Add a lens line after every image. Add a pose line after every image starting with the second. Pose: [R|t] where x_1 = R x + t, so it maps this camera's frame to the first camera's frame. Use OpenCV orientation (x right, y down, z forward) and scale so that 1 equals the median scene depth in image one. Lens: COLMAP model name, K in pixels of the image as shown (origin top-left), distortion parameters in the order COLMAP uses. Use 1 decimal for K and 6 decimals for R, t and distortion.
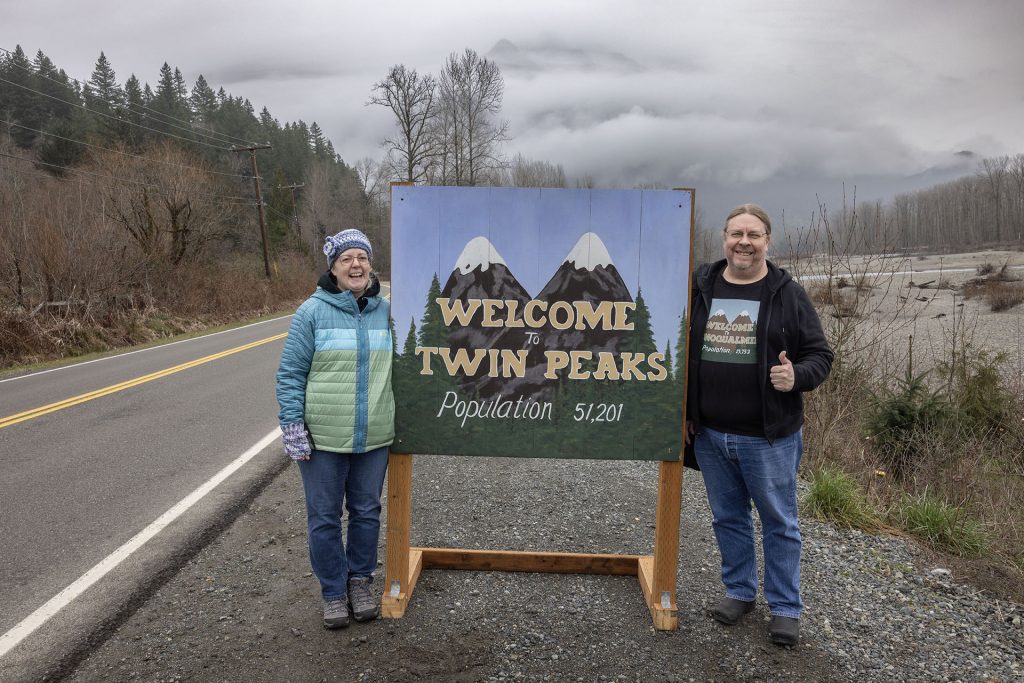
lens RADIAL K [[762.4, 0, 523.3], [0, 762.4, 328.0], [0, 0, 1]] dist [0.001166, 0.004425]
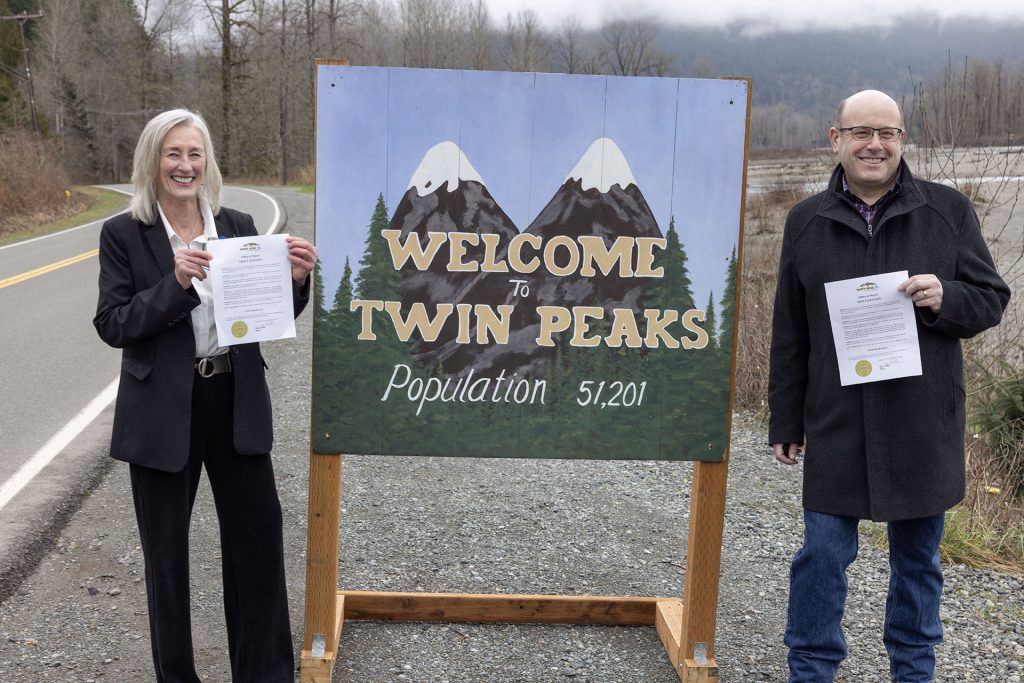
lens RADIAL K [[1273.3, 0, 516.9], [0, 1273.3, 327.5], [0, 0, 1]] dist [0.008689, 0.014187]
pose [[0.996902, 0.002139, 0.078619, -0.008582], [-0.006056, 0.998750, 0.049618, -0.000902], [-0.078415, -0.049940, 0.995669, -0.017306]]
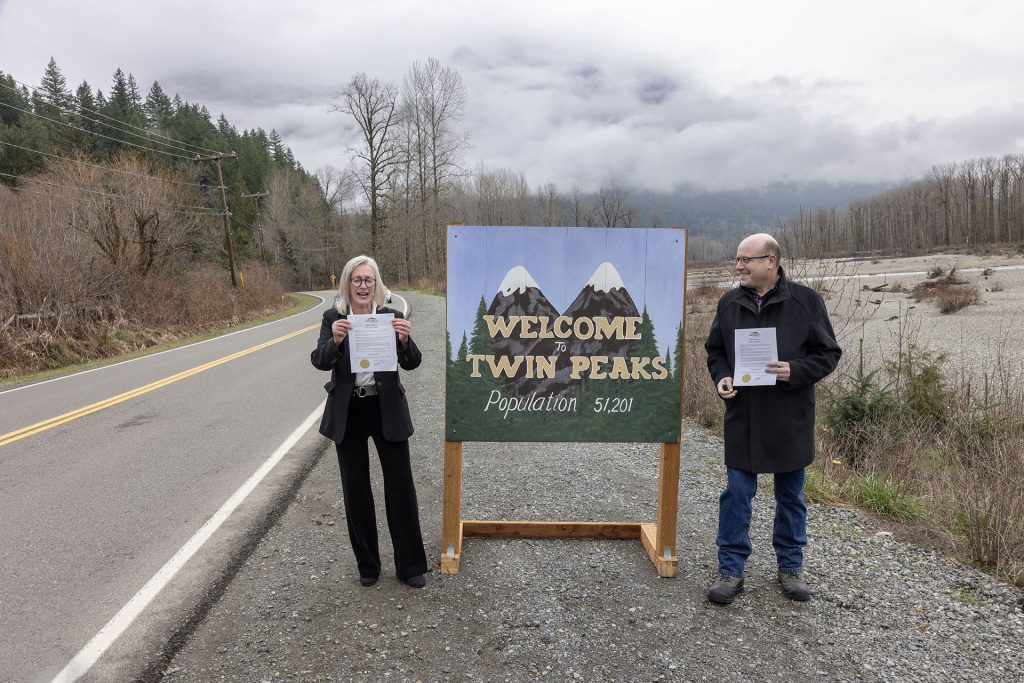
lens RADIAL K [[762.4, 0, 523.3], [0, 762.4, 328.0], [0, 0, 1]] dist [0.001166, 0.004425]
pose [[0.998793, -0.011567, 0.047731, -0.011329], [0.011969, 0.999895, -0.008155, -0.000808], [-0.047631, 0.008717, 0.998827, -0.025922]]
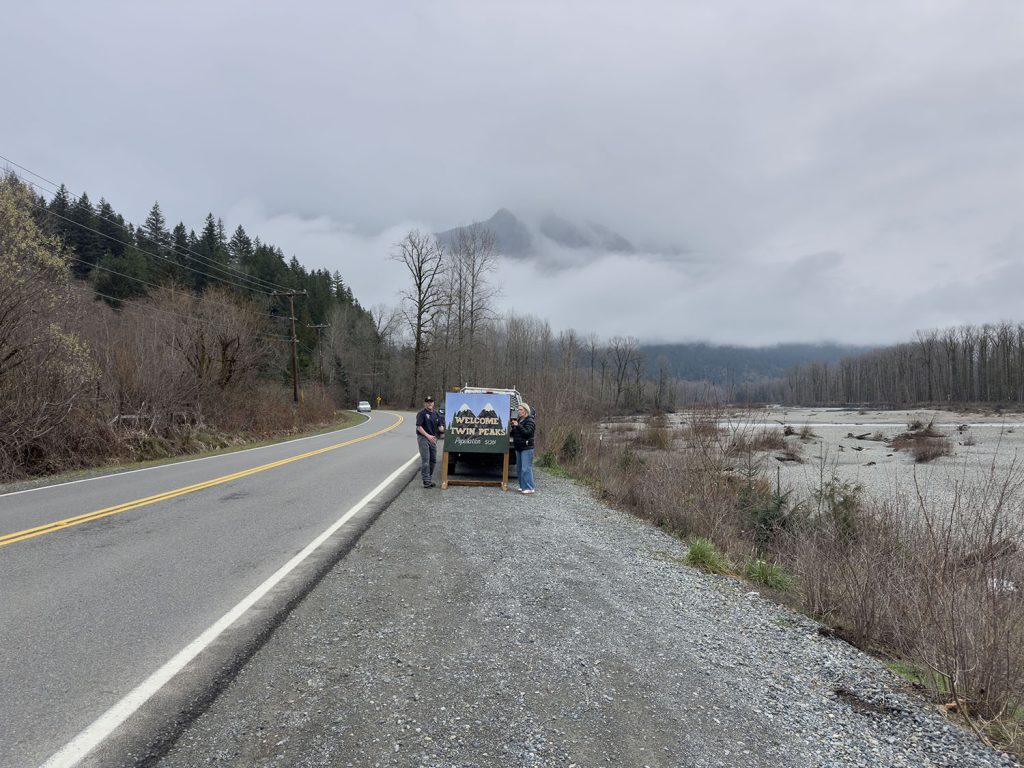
lens RADIAL K [[666.3, 0, 515.4], [0, 666.3, 386.3], [0, 0, 1]] dist [0.147186, -0.225750]
pose [[0.998813, 0.048430, 0.005156, -0.005374], [-0.047619, 0.993302, -0.105281, 0.004506], [-0.010220, 0.104911, 0.994429, -0.083250]]
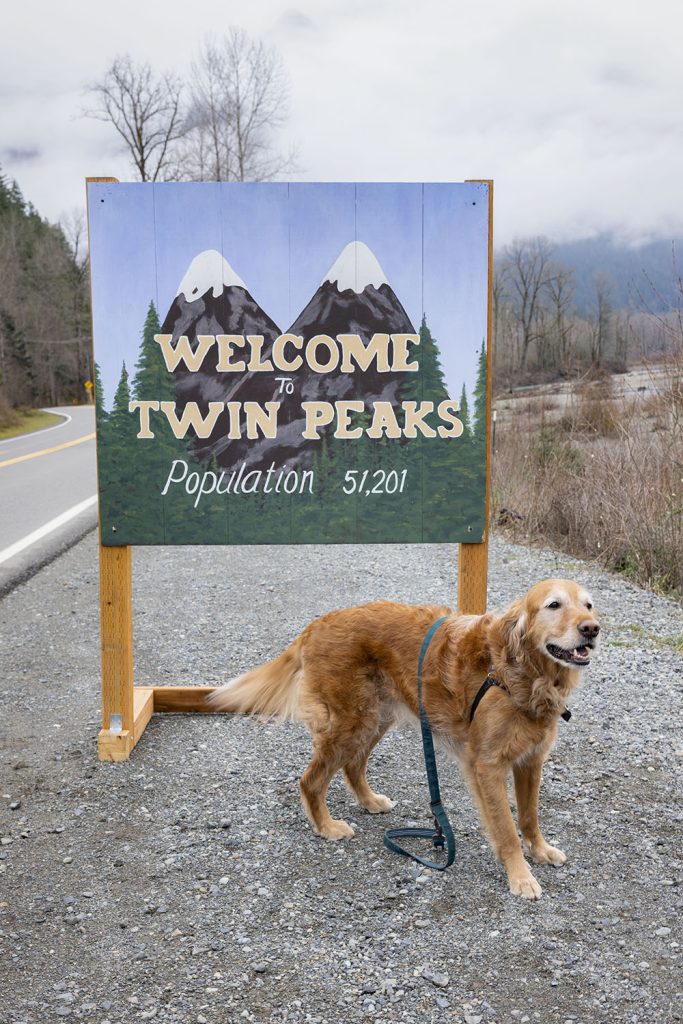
lens RADIAL K [[1199.5, 0, 388.6], [0, 1199.5, 537.7], [0, 0, 1]] dist [-0.001007, -0.017800]
pose [[0.998684, -0.029781, 0.041753, 0.006320], [0.027503, 0.998157, 0.054101, 0.010656], [-0.043288, -0.052881, 0.997662, -0.020498]]
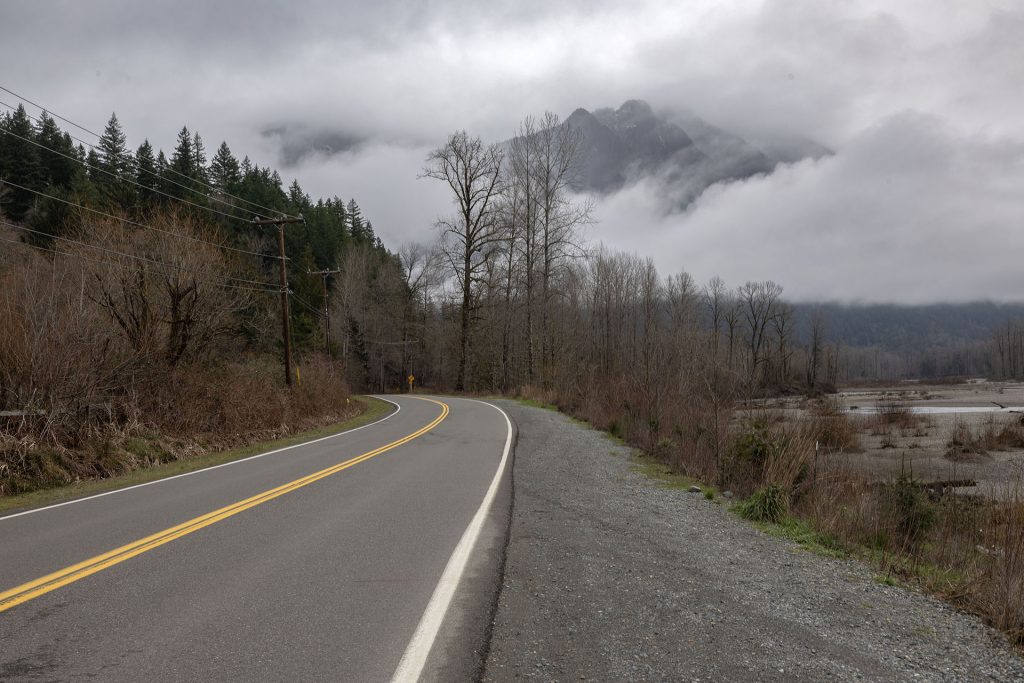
lens RADIAL K [[953.7, 0, 532.4], [0, 953.7, 346.2], [0, 0, 1]] dist [-0.011241, 0.006133]
pose [[0.997028, 0.033966, -0.069154, -0.046726], [-0.041751, 0.992554, -0.114429, -0.012006], [0.064753, 0.116976, 0.991022, 0.114834]]
